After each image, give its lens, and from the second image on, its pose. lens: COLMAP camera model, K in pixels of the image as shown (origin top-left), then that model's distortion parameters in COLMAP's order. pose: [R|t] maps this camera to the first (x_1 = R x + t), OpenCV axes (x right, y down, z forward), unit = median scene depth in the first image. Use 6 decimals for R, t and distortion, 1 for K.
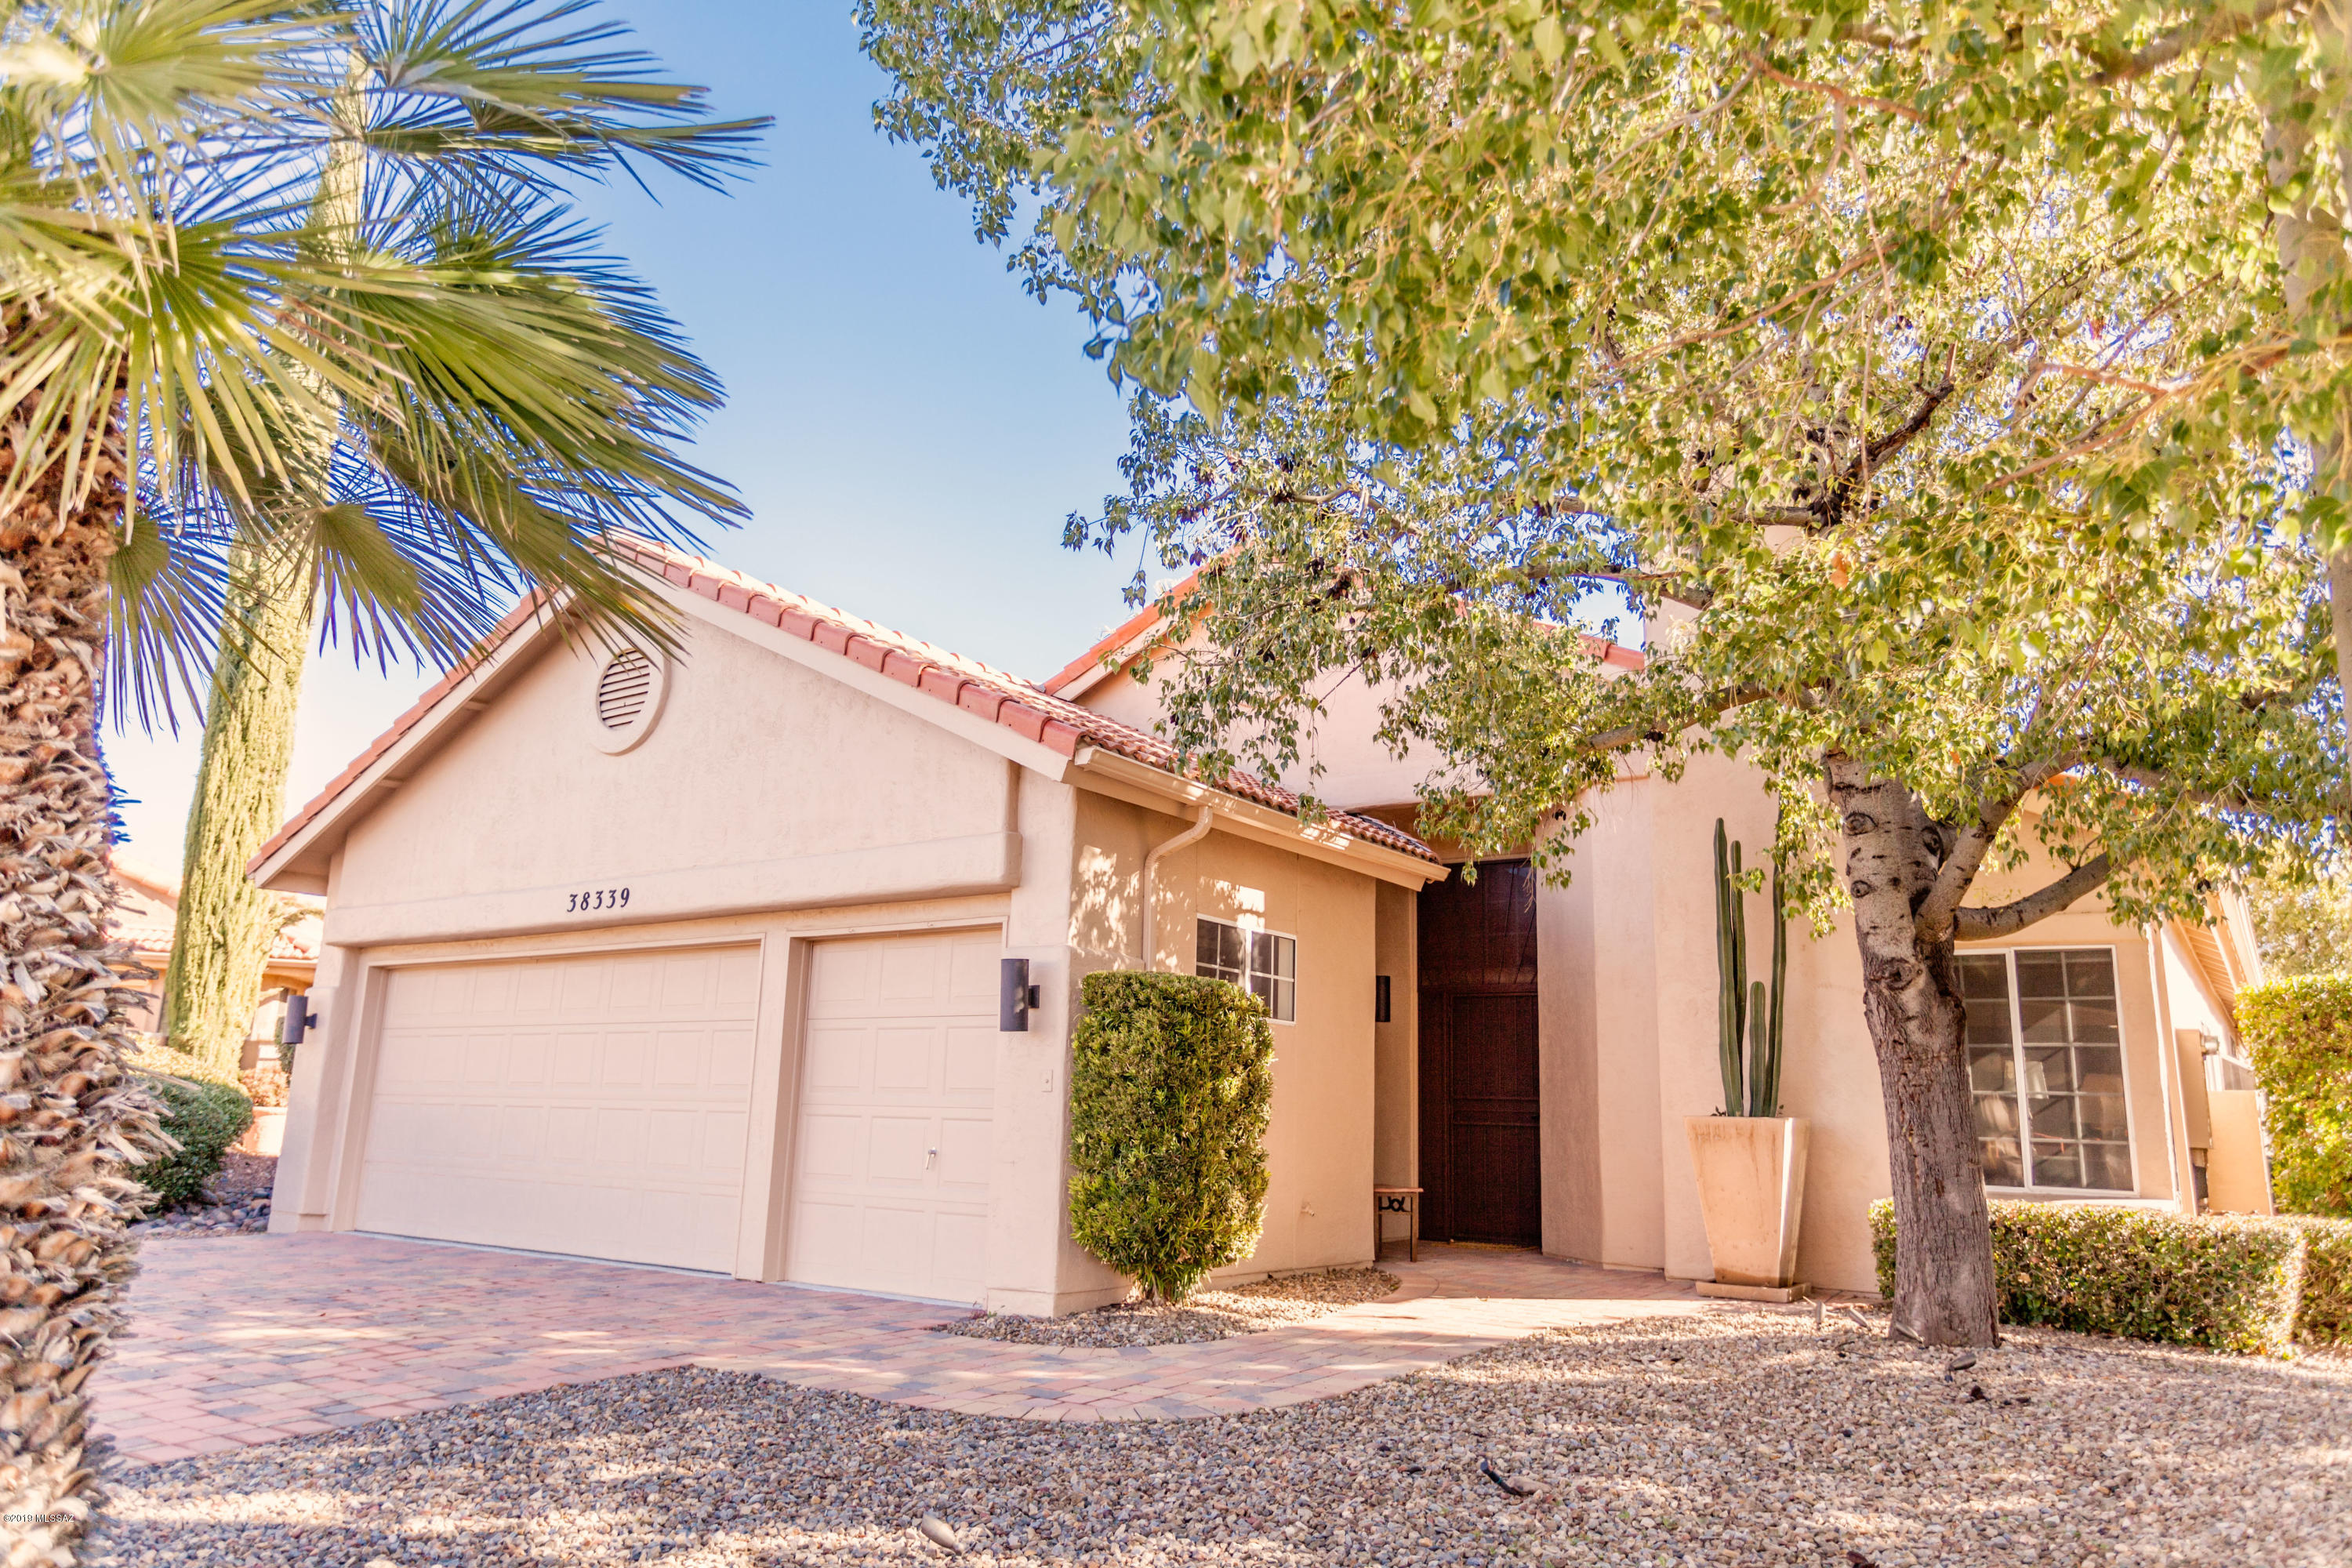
lens RADIAL K [[1591.9, 0, 1164.8], [0, 1591.9, 787.8], [0, 0, 1]] dist [0.000810, 0.003404]
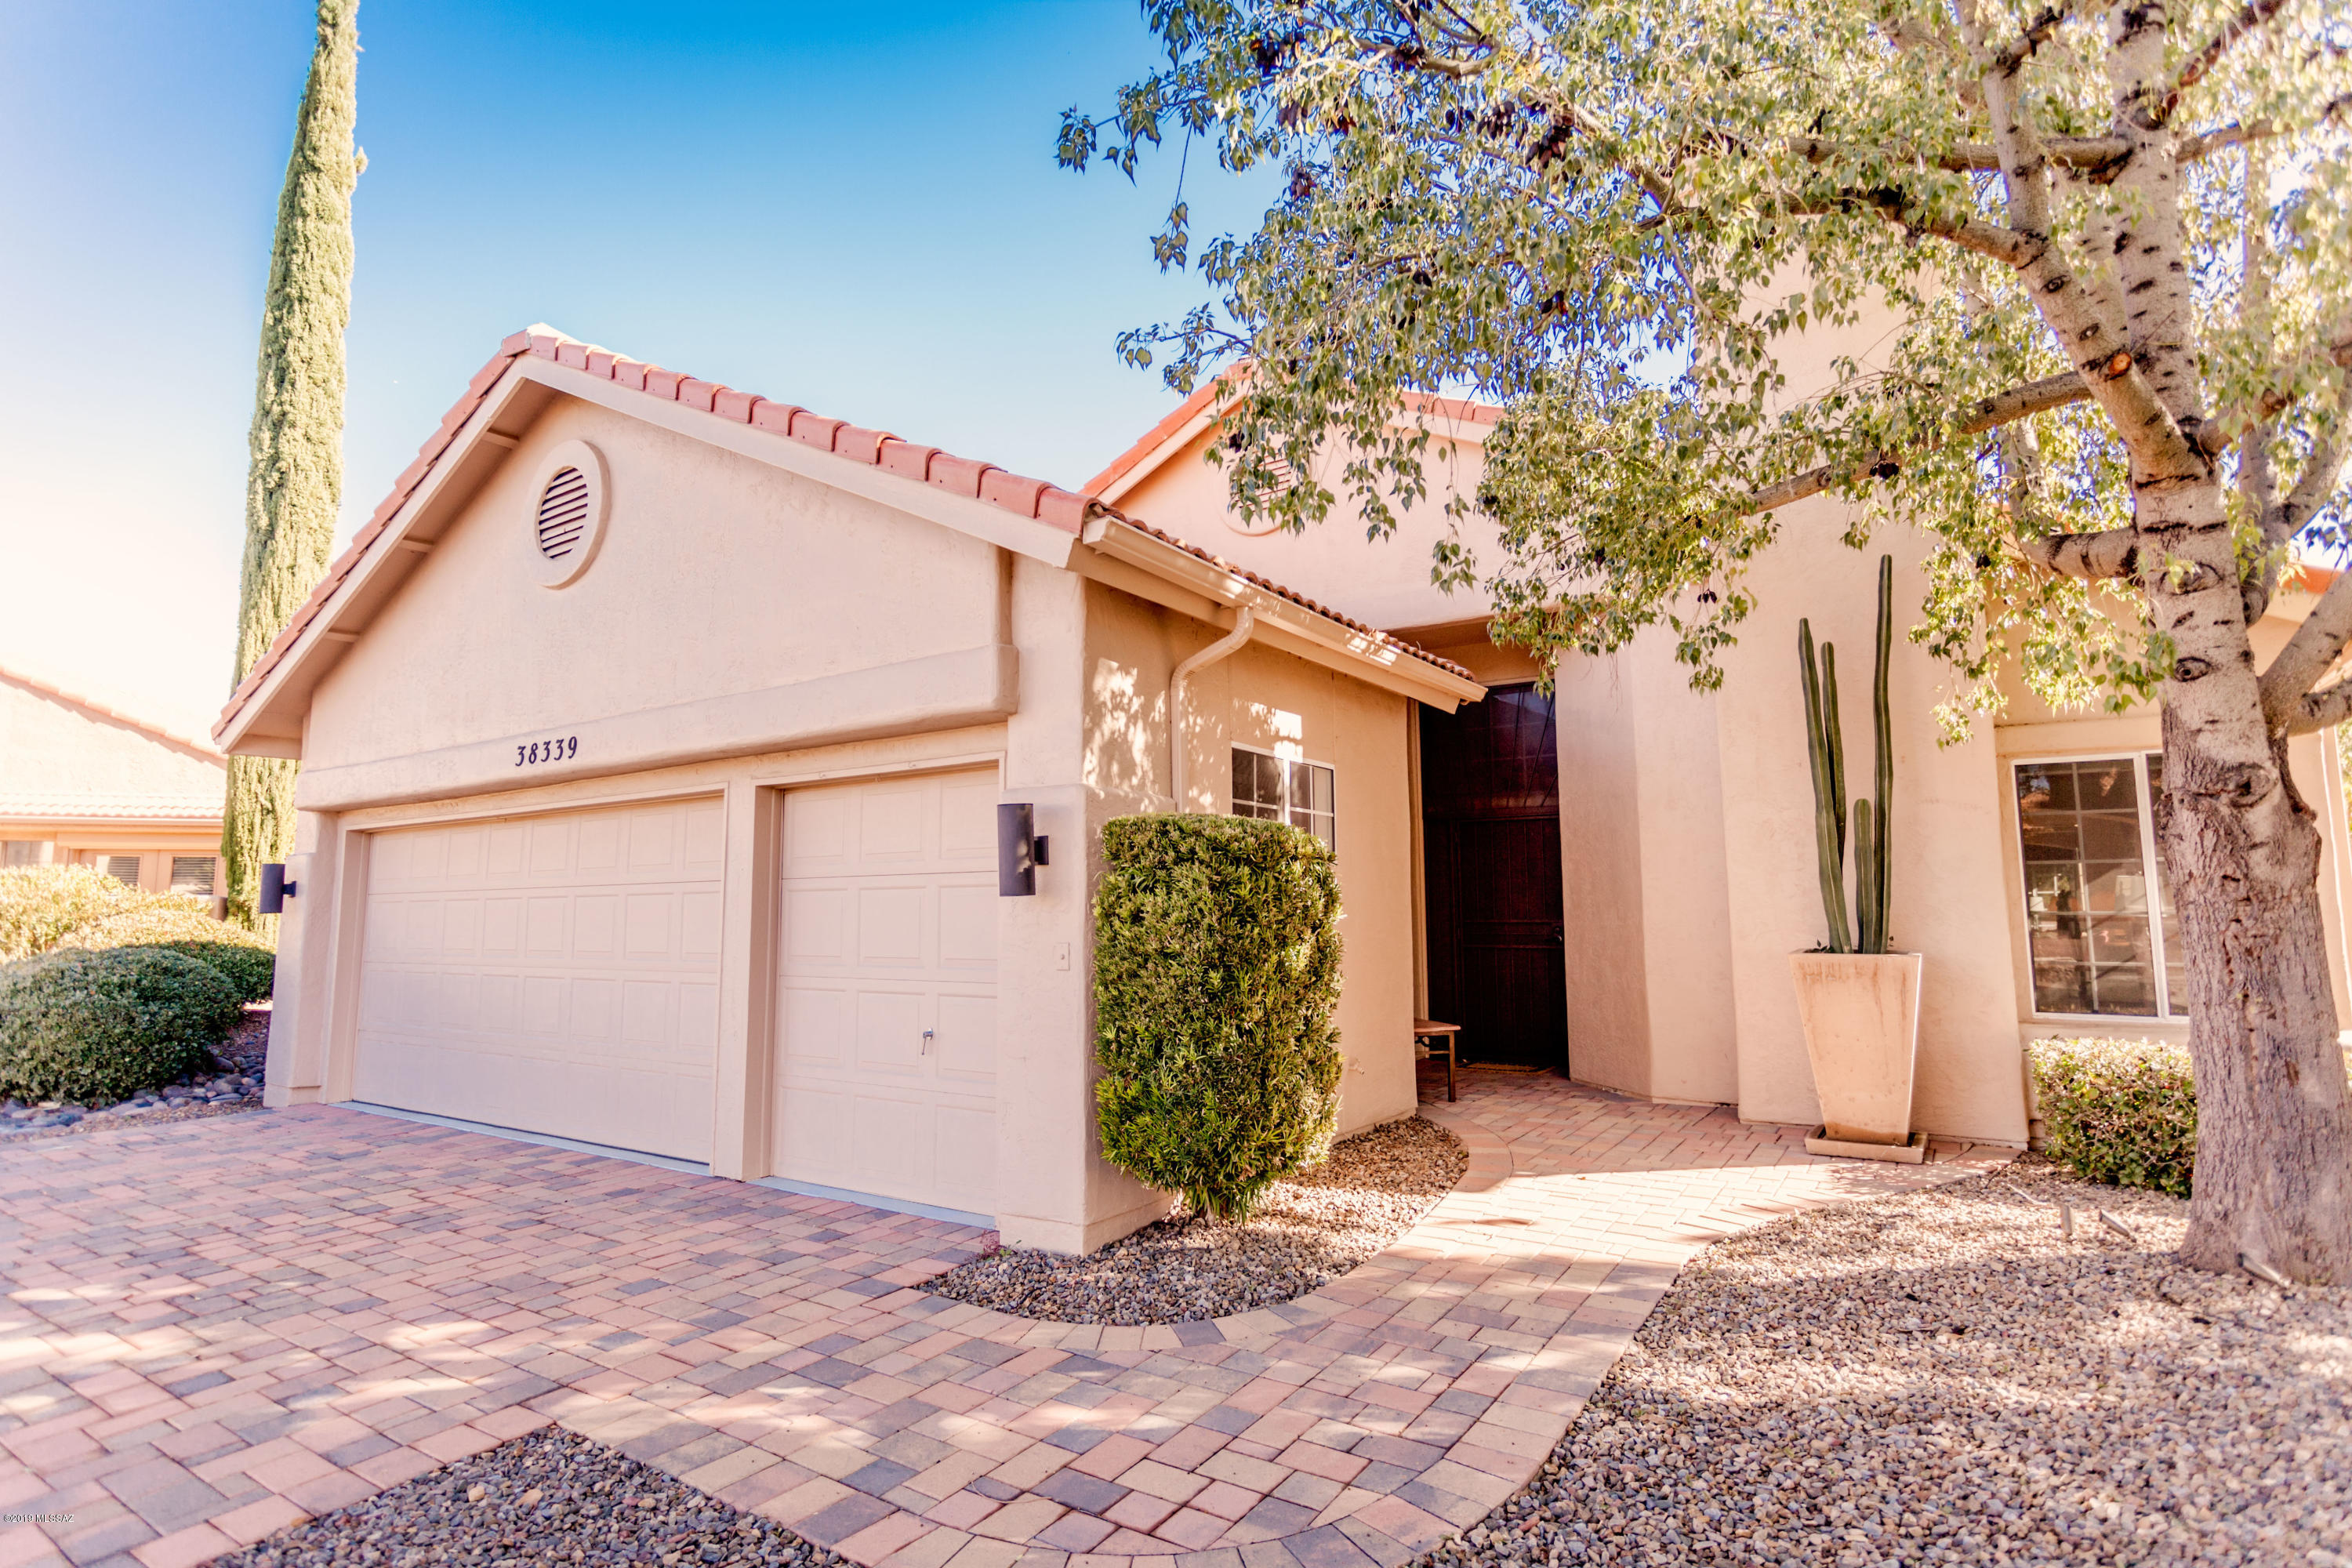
lens RADIAL K [[1191.9, 0, 1176.4], [0, 1191.9, 784.6], [0, 0, 1]] dist [-0.002068, -0.000305]
pose [[0.998940, -0.033571, 0.031503, -0.033582], [0.030222, 0.994391, 0.101353, 0.041539], [-0.034728, -0.100293, 0.994352, 0.420845]]
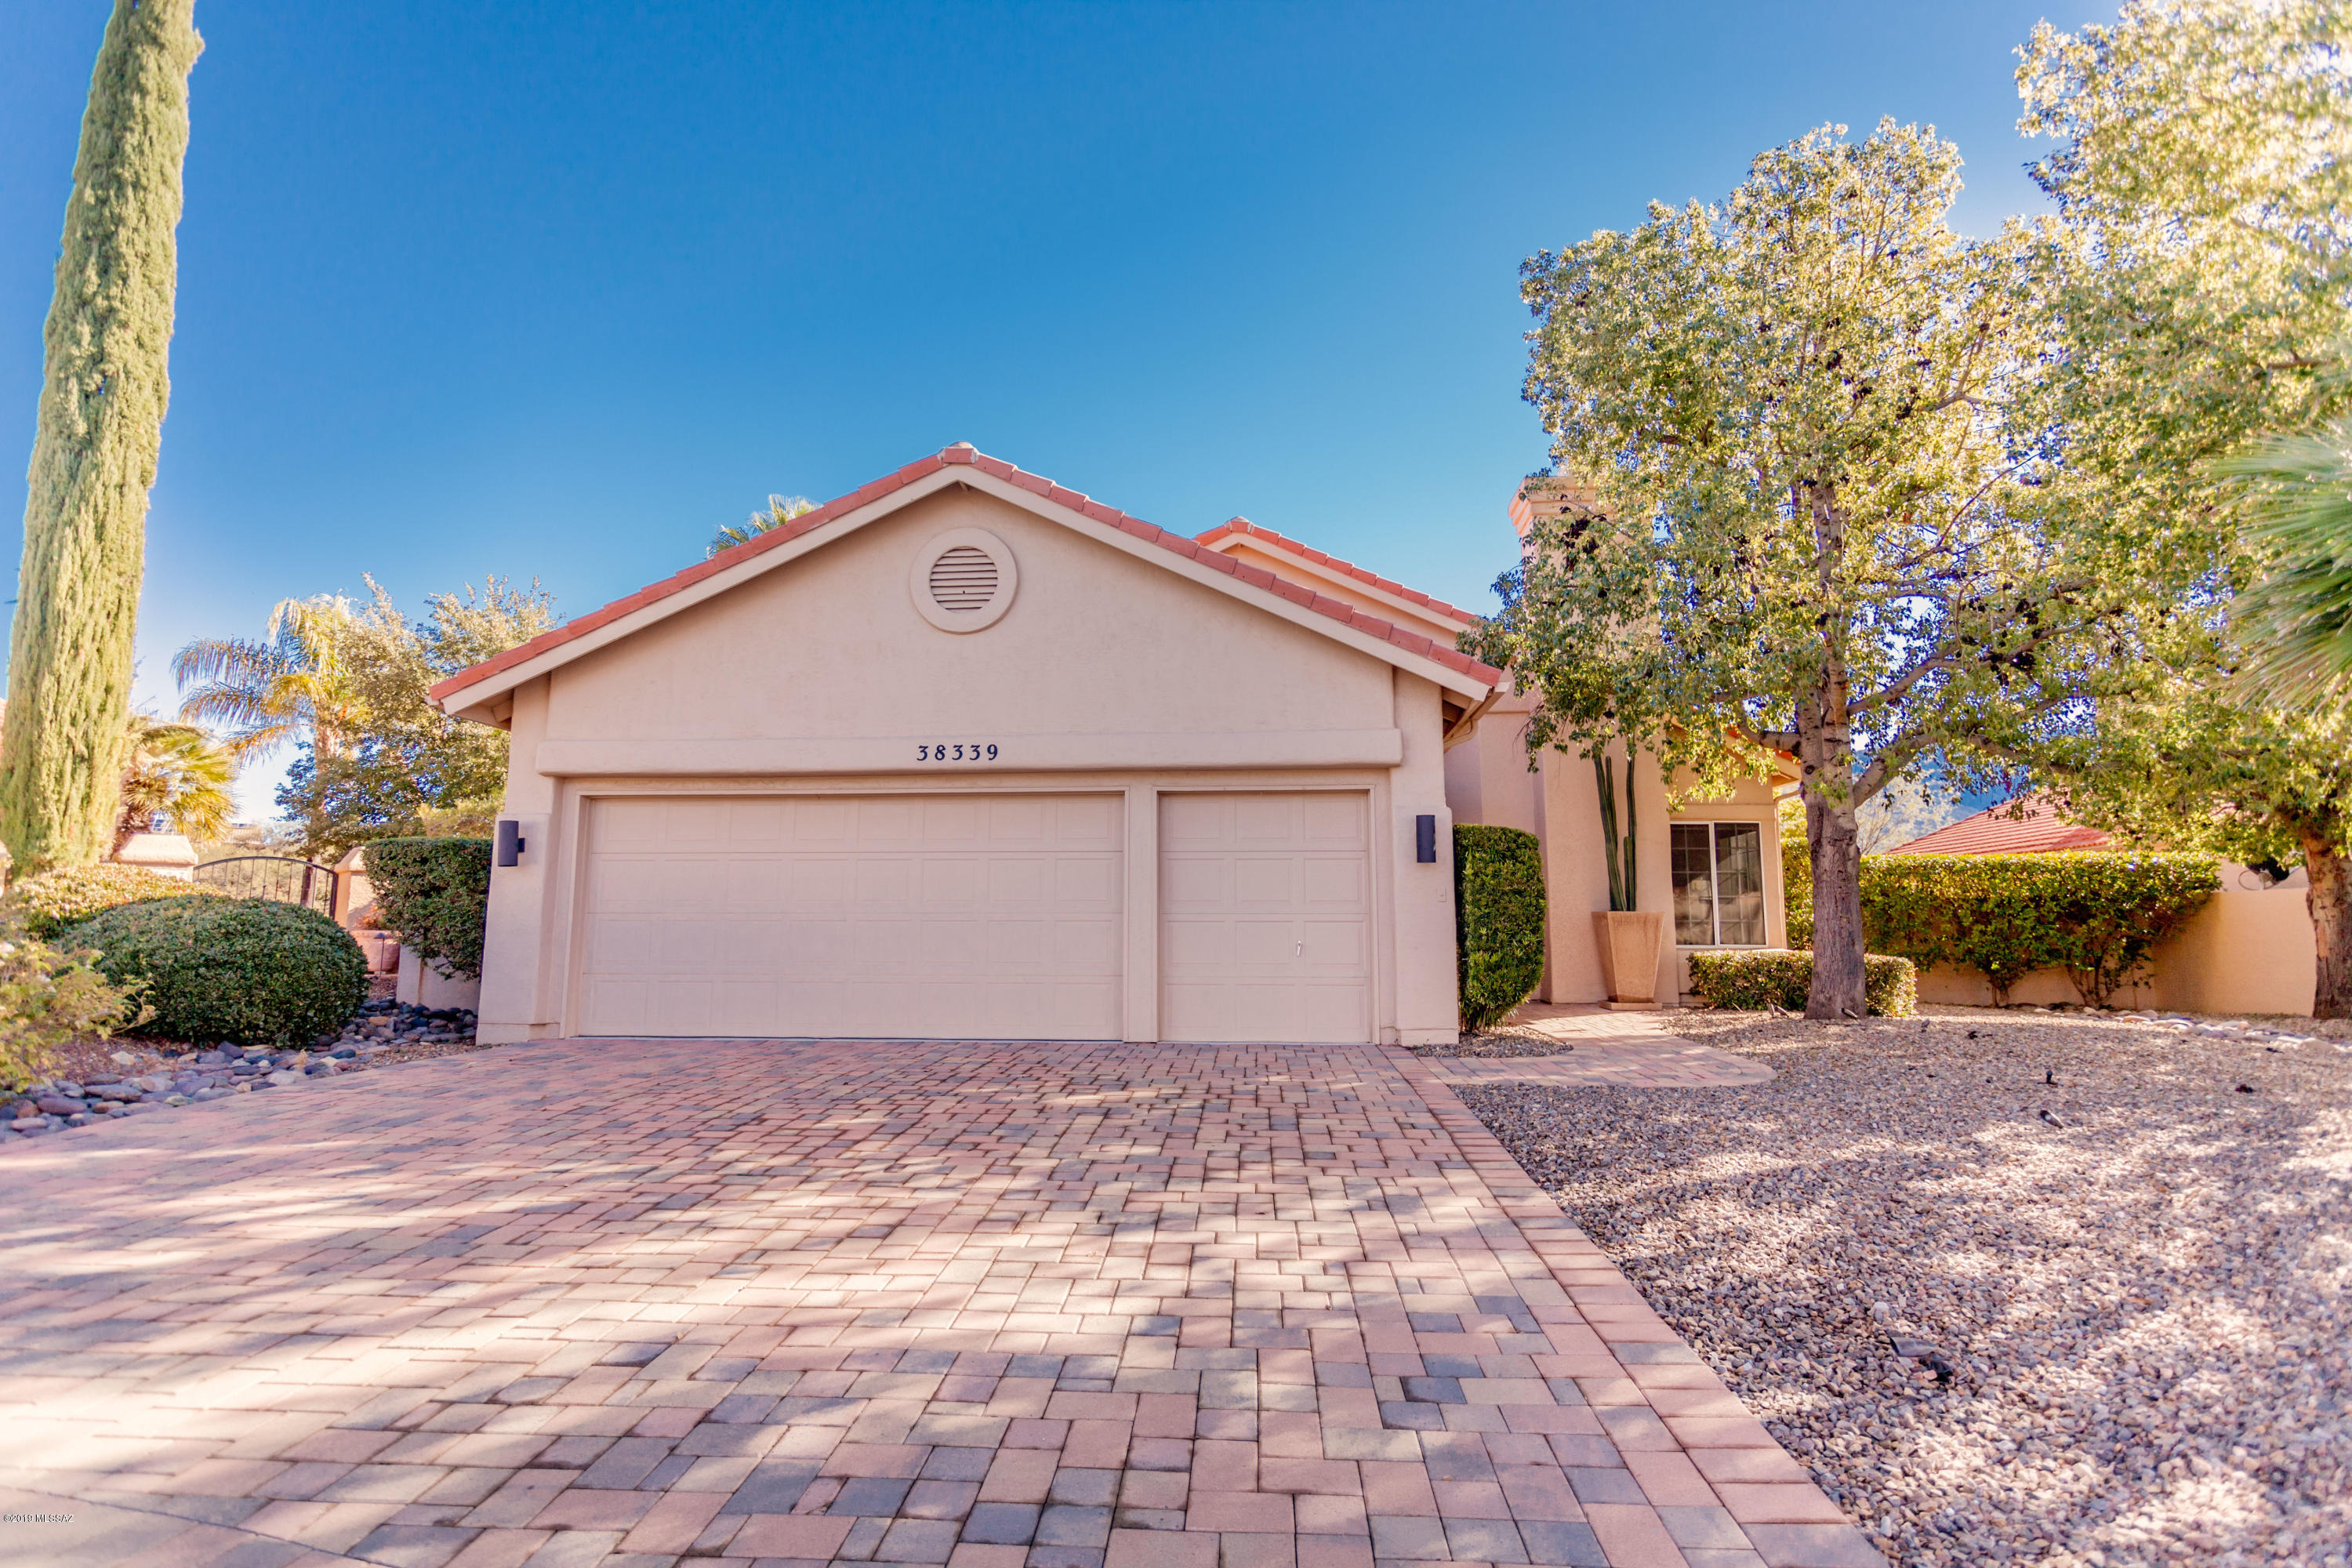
lens RADIAL K [[1166.3, 0, 1176.0], [0, 1166.3, 784.0], [0, 0, 1]] dist [-0.000372, 0.000647]
pose [[0.846043, 0.041594, 0.531490, -0.894346], [-0.088740, 0.994031, 0.063468, 0.029207], [-0.525677, -0.100861, 0.844684, 0.193582]]
